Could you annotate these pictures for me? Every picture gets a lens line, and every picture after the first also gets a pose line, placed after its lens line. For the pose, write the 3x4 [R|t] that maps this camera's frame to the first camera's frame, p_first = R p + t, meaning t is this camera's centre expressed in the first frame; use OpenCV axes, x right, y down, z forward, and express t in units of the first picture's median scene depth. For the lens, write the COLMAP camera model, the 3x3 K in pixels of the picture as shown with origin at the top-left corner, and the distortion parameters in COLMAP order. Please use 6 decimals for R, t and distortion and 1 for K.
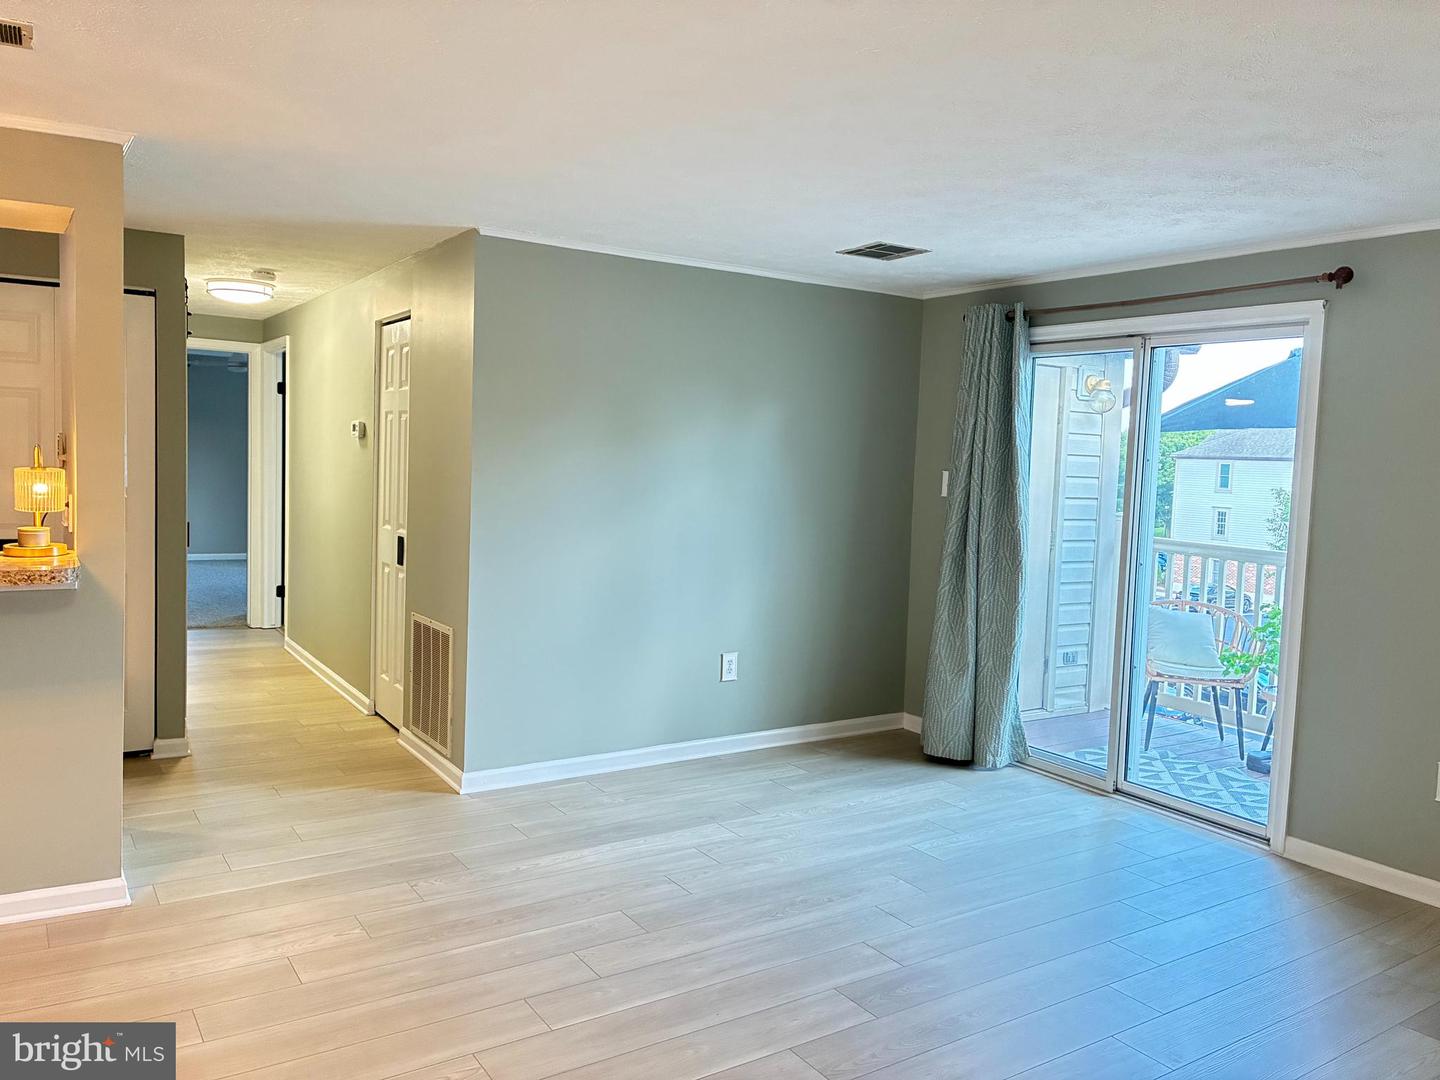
lens RADIAL K [[1084.8, 0, 722.9], [0, 1084.8, 539.7], [0, 0, 1]] dist [-0.004037, 0.001079]
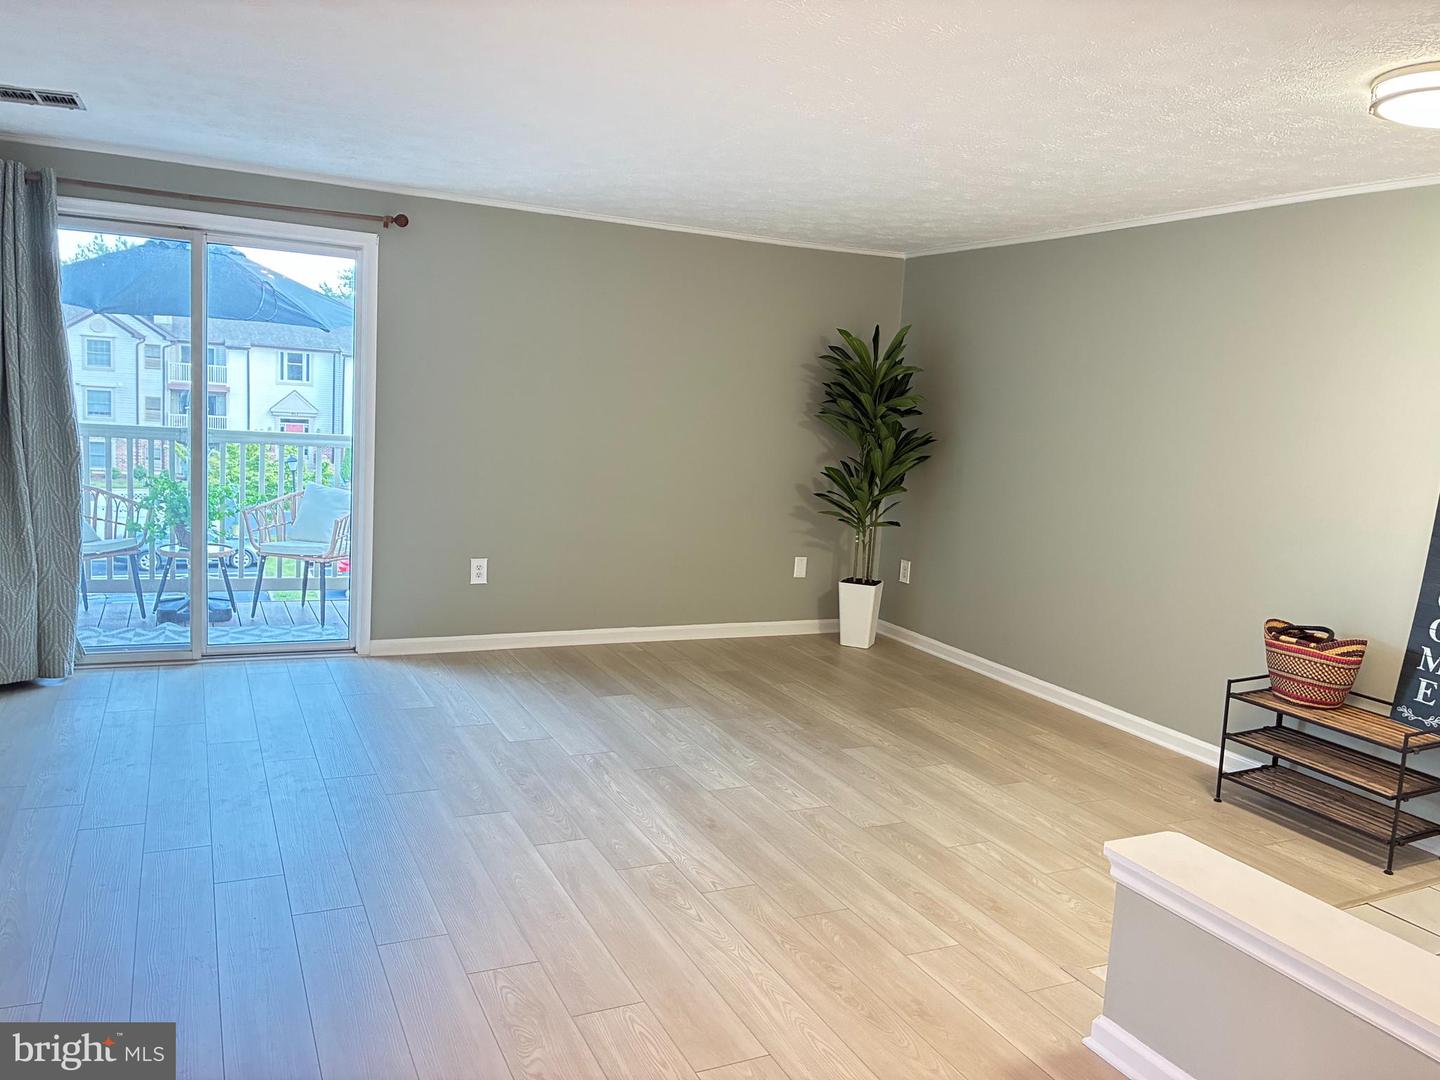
lens RADIAL K [[1084.8, 0, 726.3], [0, 1084.8, 537.5], [0, 0, 1]] dist [-0.004037, 0.001079]
pose [[0.115274, -0.159741, 0.980406, -0.587665], [0.018528, 0.987159, 0.158662, -0.045865], [-0.993161, -0.000125, 0.116753, 0.332345]]
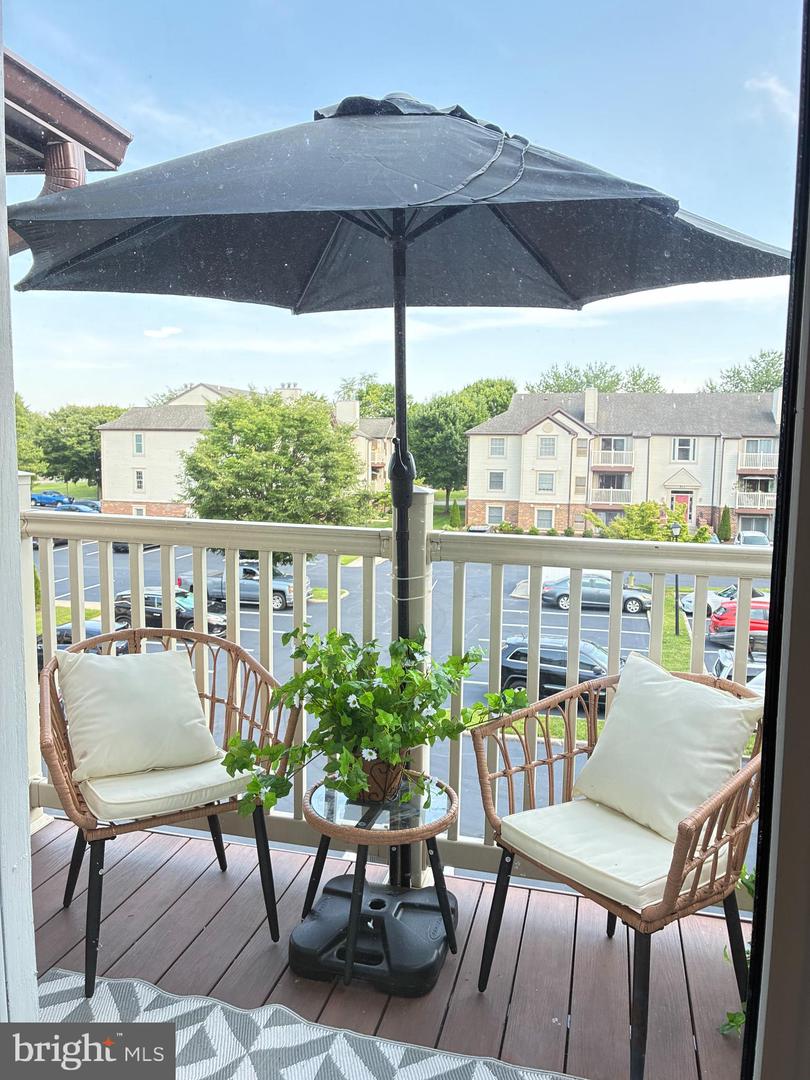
lens RADIAL K [[813.6, 0, 408.8], [0, 813.6, 540.1], [0, 0, 1]] dist [-0.004037, 0.001079]
pose [[0.728772, -0.103220, 0.676932, 0.328238], [0.066244, 0.994564, 0.080336, -0.006145], [-0.681544, -0.013704, 0.731649, 0.780303]]
